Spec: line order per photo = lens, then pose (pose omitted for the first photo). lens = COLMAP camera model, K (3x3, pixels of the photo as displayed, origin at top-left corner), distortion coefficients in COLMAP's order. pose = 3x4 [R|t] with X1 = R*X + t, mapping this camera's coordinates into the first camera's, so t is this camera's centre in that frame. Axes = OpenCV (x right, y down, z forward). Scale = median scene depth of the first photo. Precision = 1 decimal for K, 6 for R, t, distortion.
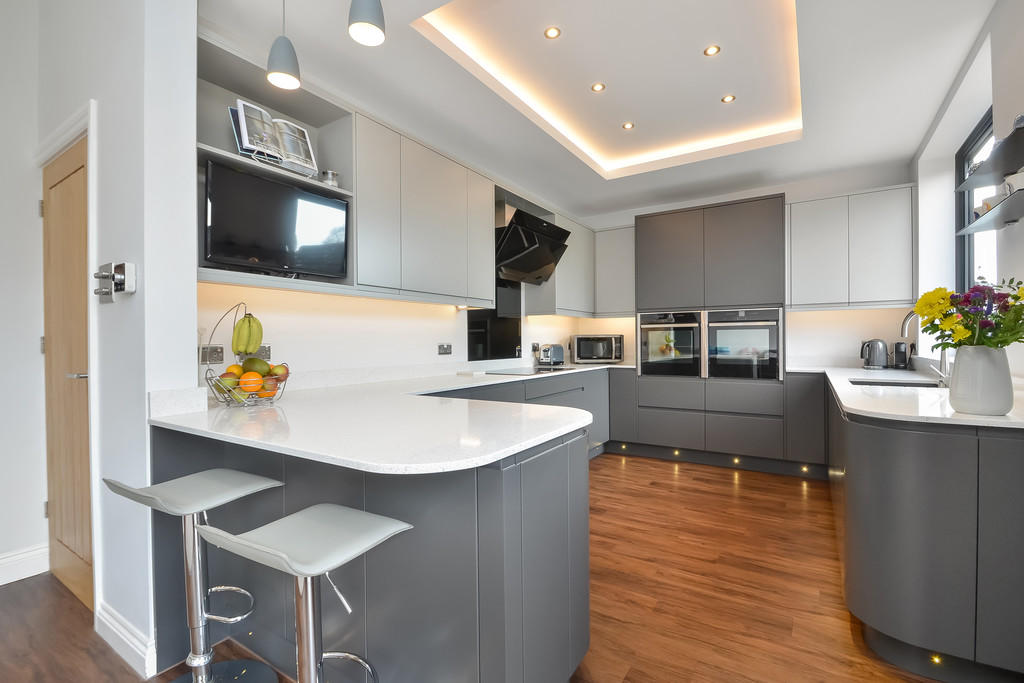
lens RADIAL K [[457.8, 0, 512.0], [0, 457.8, 341.5], [0, 0, 1]] dist [-0.000381, -0.000140]
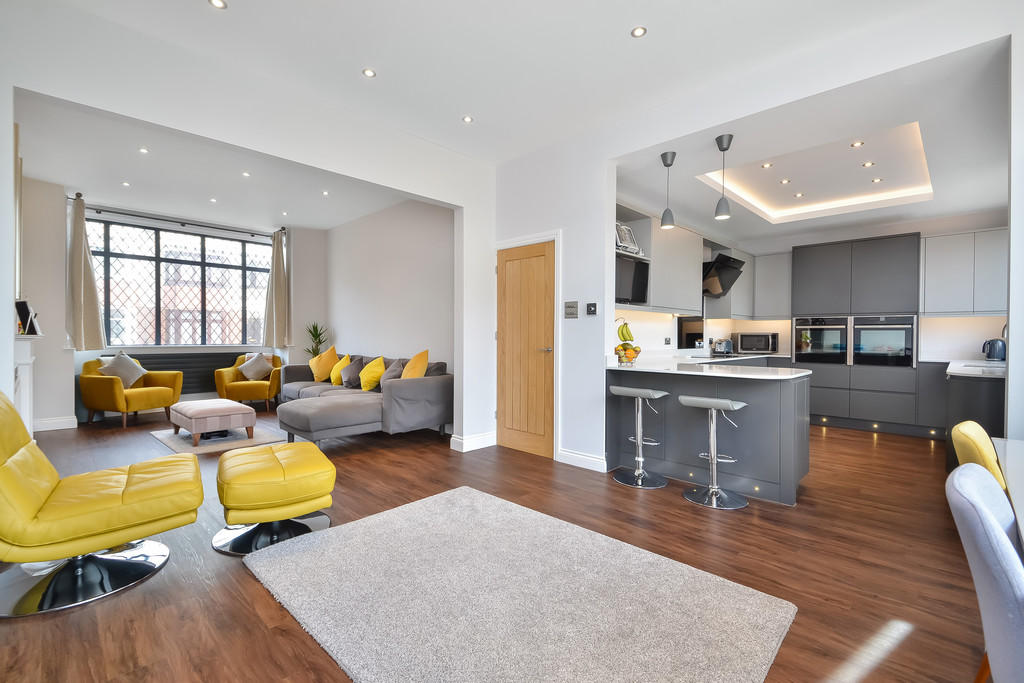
lens RADIAL K [[421.4, 0, 508.9], [0, 421.4, 338.6], [0, 0, 1]] dist [0.000727, -0.011119]
pose [[0.970308, 0.014552, -0.241434, -0.273176], [-0.013225, 0.999887, 0.007114, 0.004323], [0.241510, -0.003710, 0.970391, -0.476735]]
